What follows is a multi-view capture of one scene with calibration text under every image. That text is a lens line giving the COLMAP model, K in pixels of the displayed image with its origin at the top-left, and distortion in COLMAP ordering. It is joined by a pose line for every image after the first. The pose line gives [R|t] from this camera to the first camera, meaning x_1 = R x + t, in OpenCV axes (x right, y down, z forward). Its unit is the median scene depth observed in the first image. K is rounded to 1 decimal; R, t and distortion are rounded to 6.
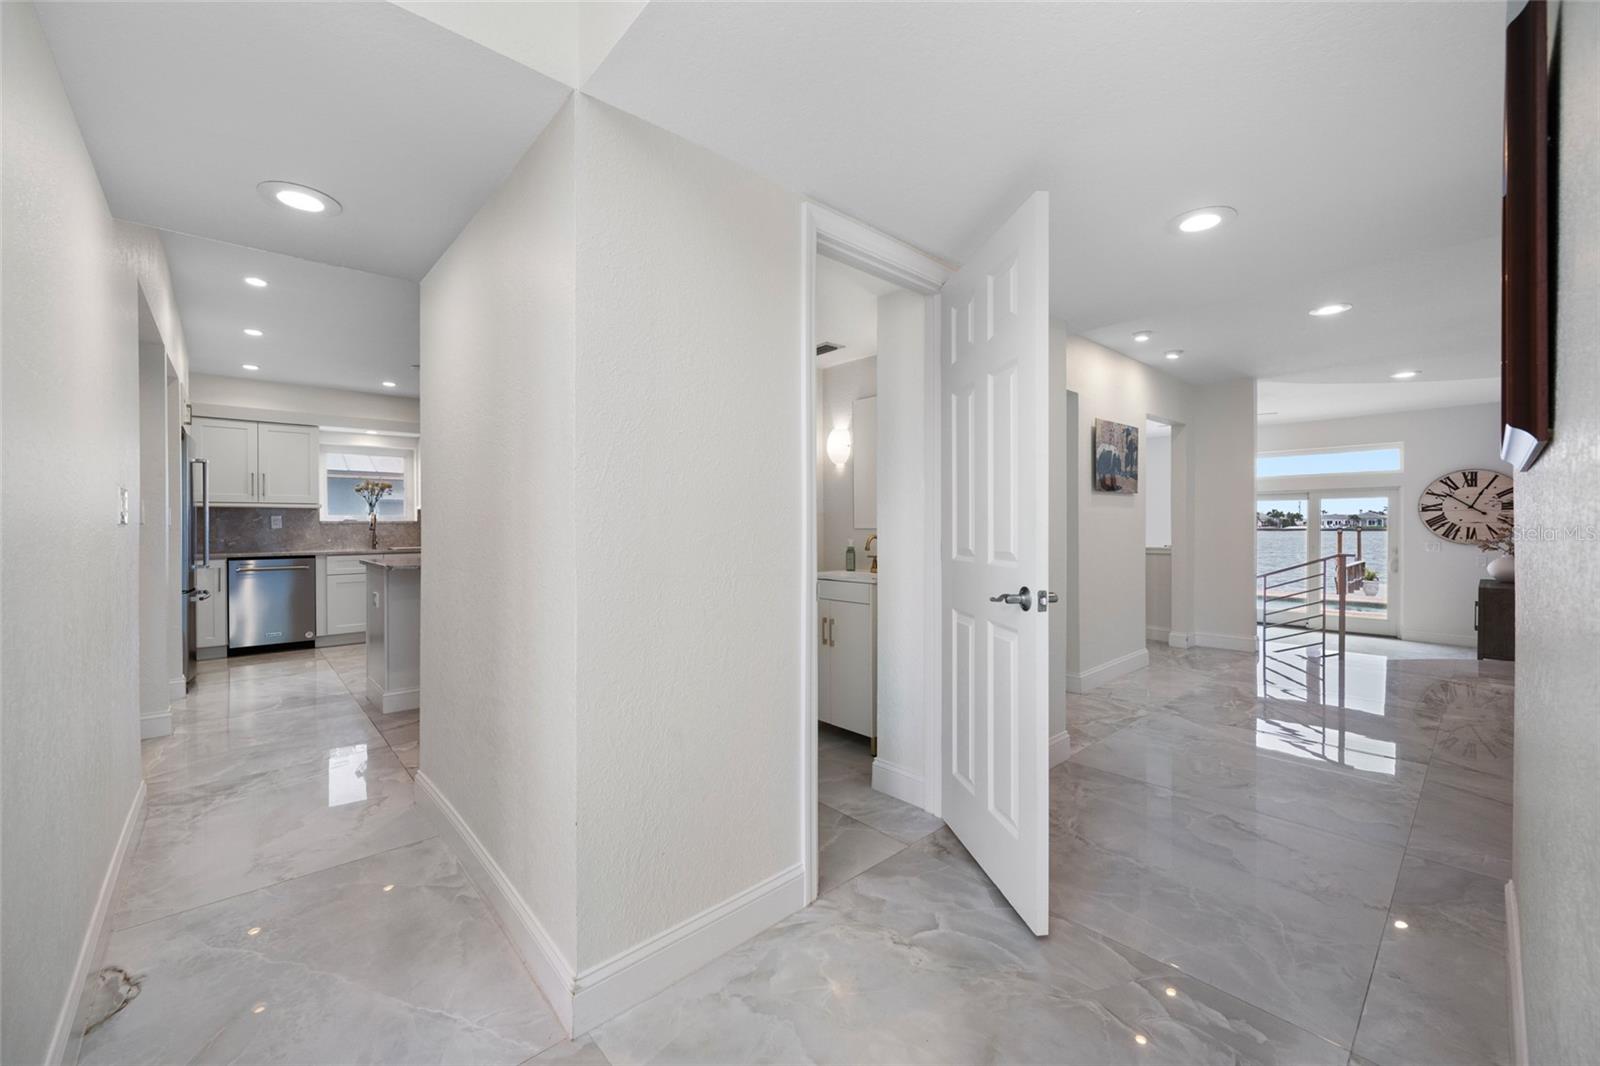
lens RADIAL K [[630.7, 0, 801.6], [0, 630.7, 527.2], [0, 0, 1]] dist [-0.002270, 0.001049]
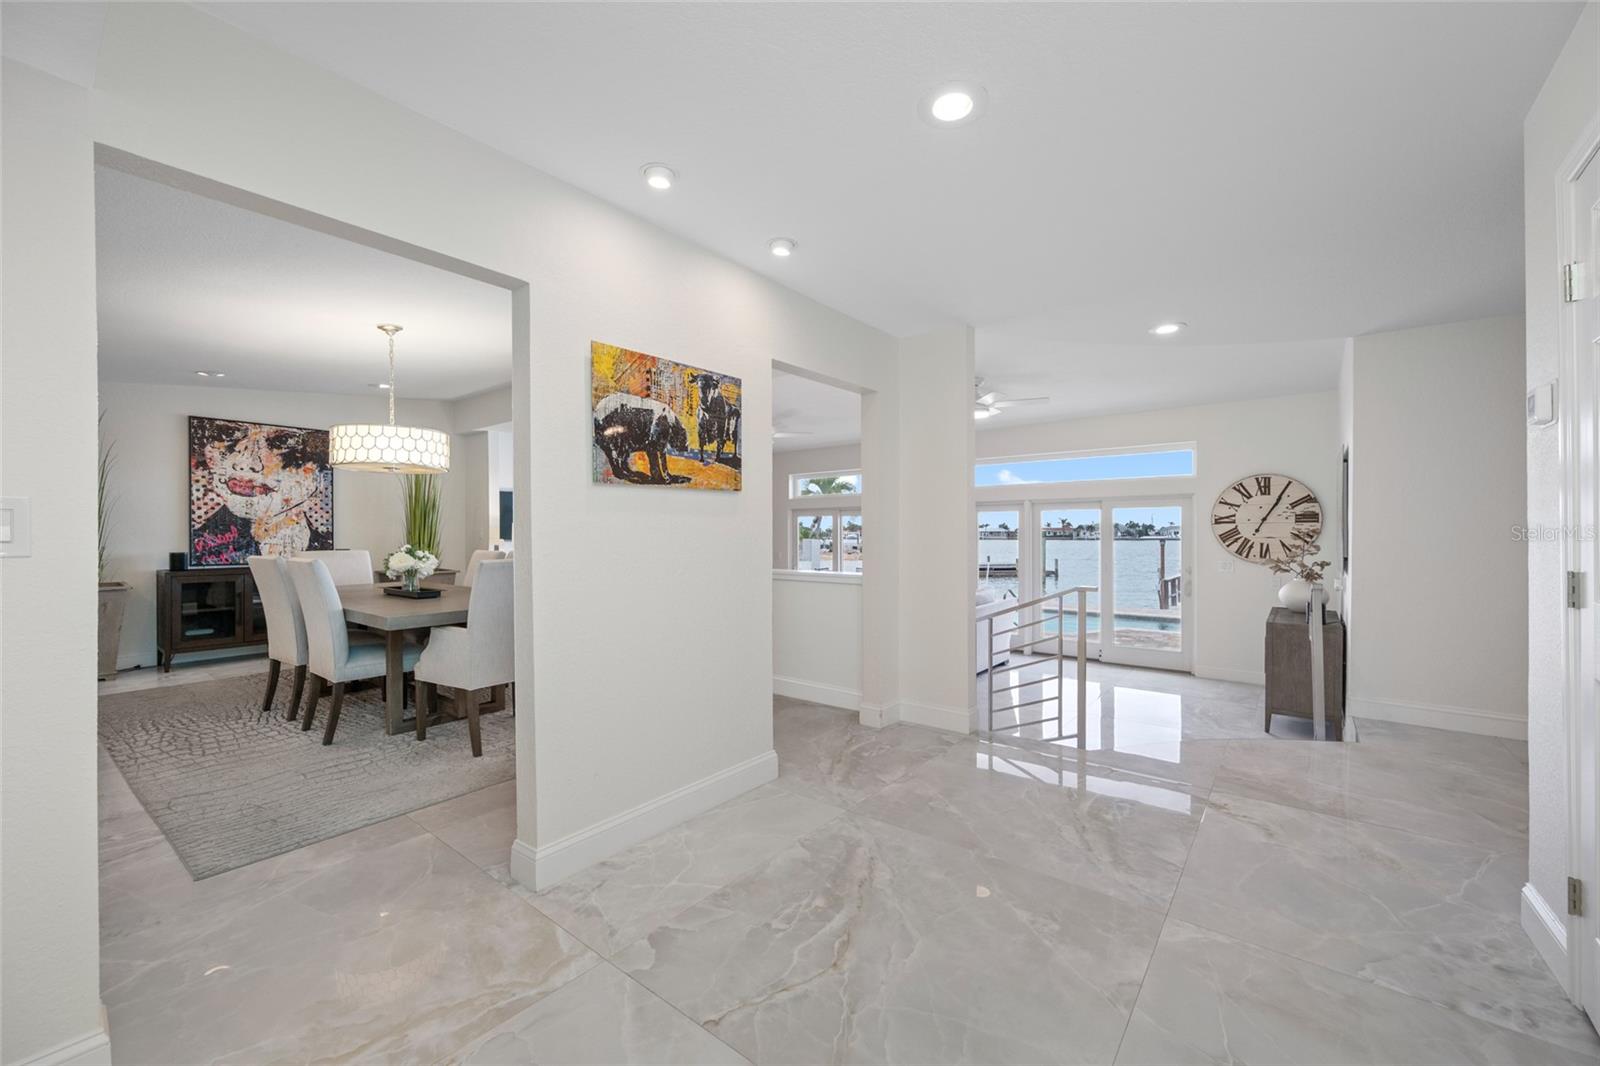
lens RADIAL K [[630.7, 0, 802.5], [0, 630.7, 533.2], [0, 0, 1]] dist [-0.002270, 0.001049]
pose [[0.987123, 0.003058, 0.159932, 0.320312], [-0.002379, 0.999987, -0.004438, -0.008157], [-0.159943, 0.004000, 0.987118, 0.268936]]
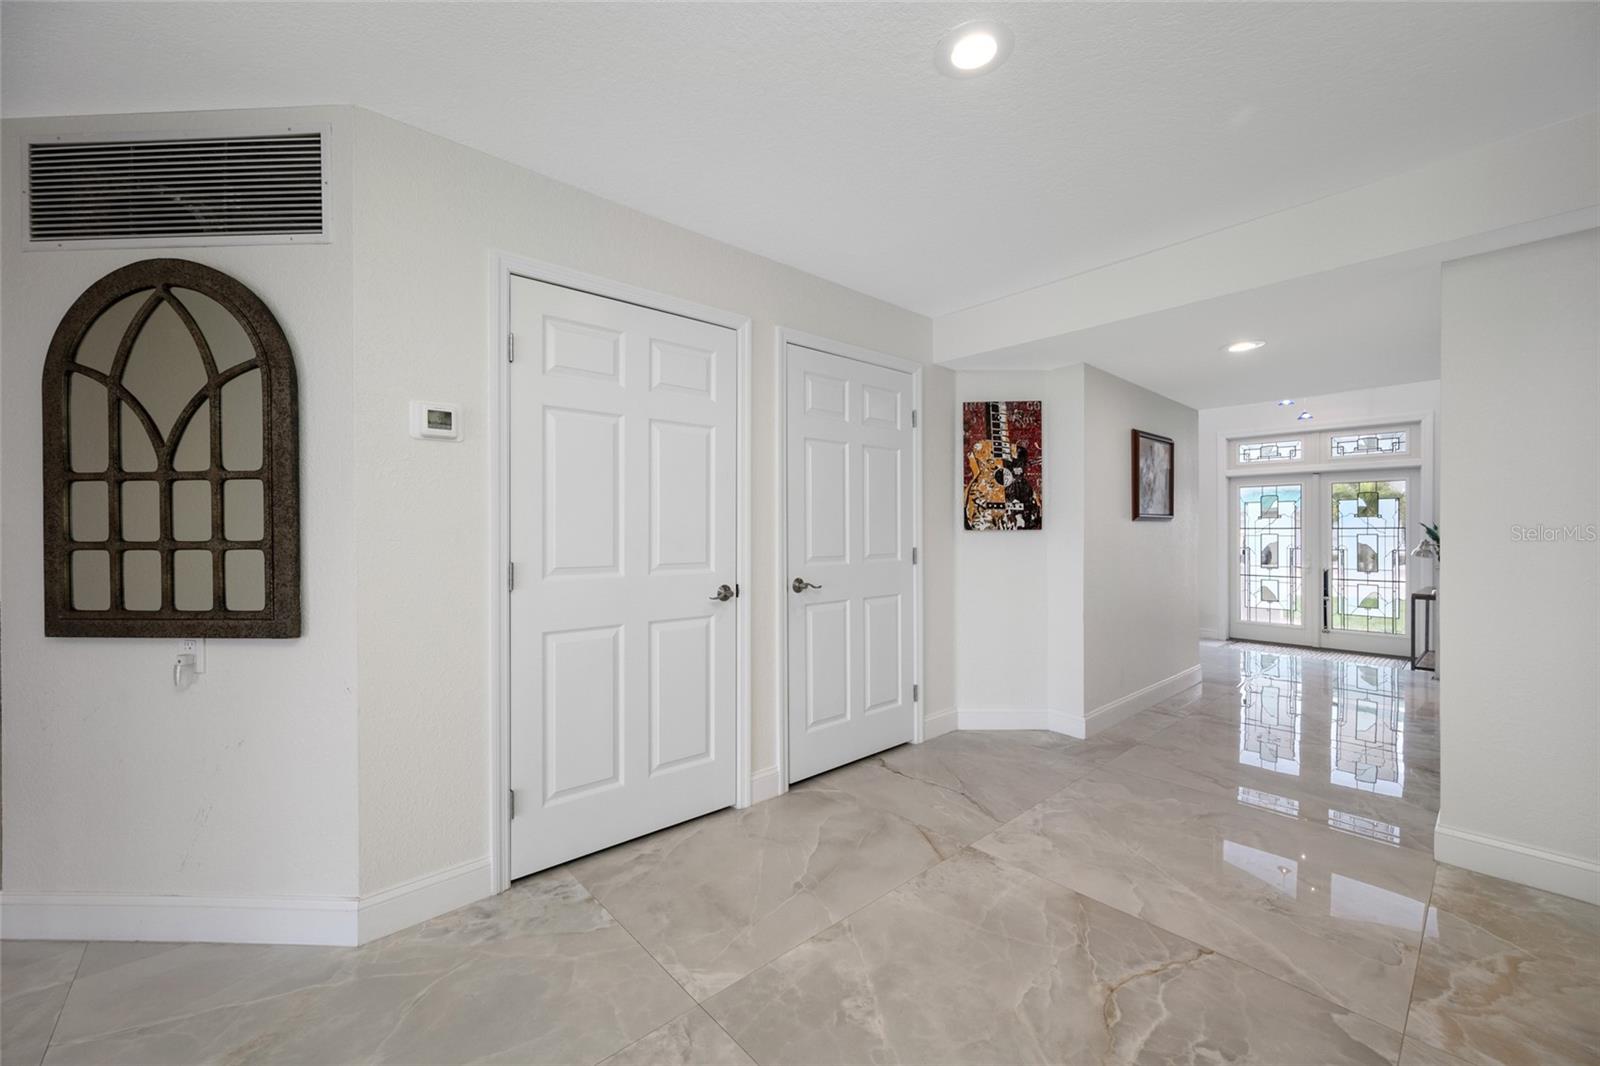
lens RADIAL K [[630.7, 0, 804.1], [0, 630.7, 535.6], [0, 0, 1]] dist [-0.002270, 0.001049]
pose [[-0.999931, 0.011717, 0.000715, 0.472450], [0.011722, 0.999906, 0.007102, -0.009884], [-0.000631, 0.007110, -0.999975, 0.709026]]
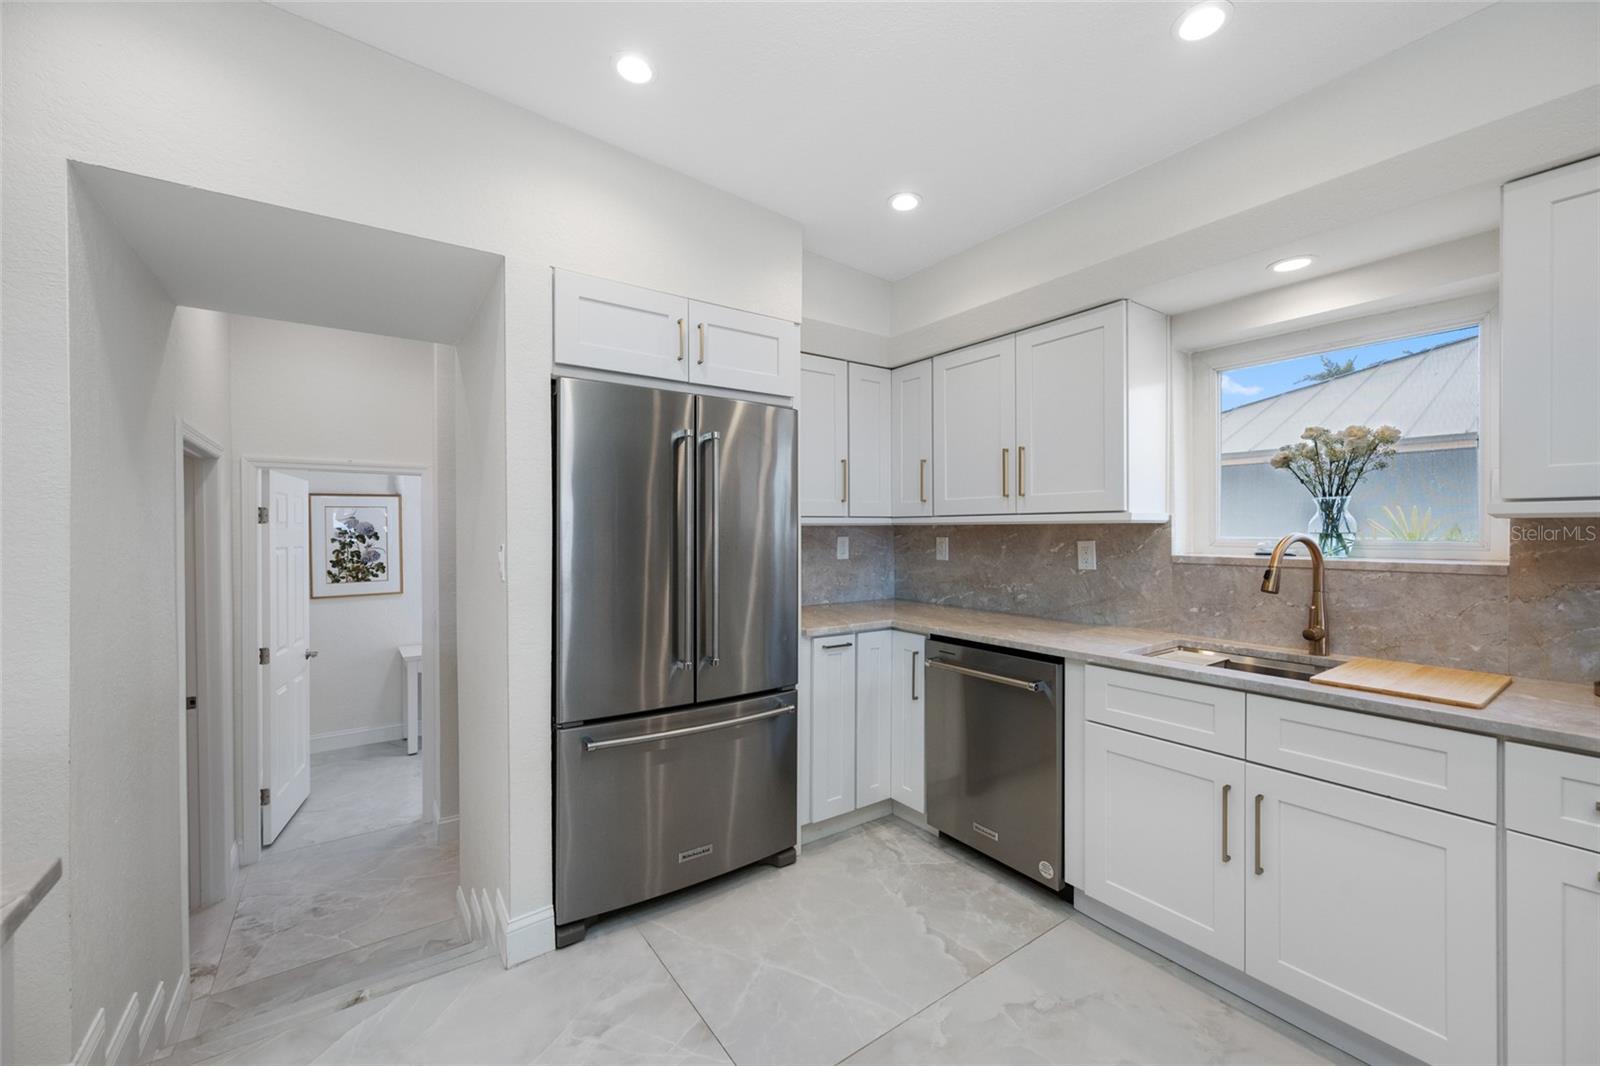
lens RADIAL K [[630.7, 0, 801.0], [0, 630.7, 534.6], [0, 0, 1]] dist [-0.002270, 0.001049]
pose [[-0.113064, 0.015534, -0.993466, -0.308659], [0.001616, 0.999879, 0.015451, -0.024078], [0.993586, 0.000141, -0.113076, 0.691293]]
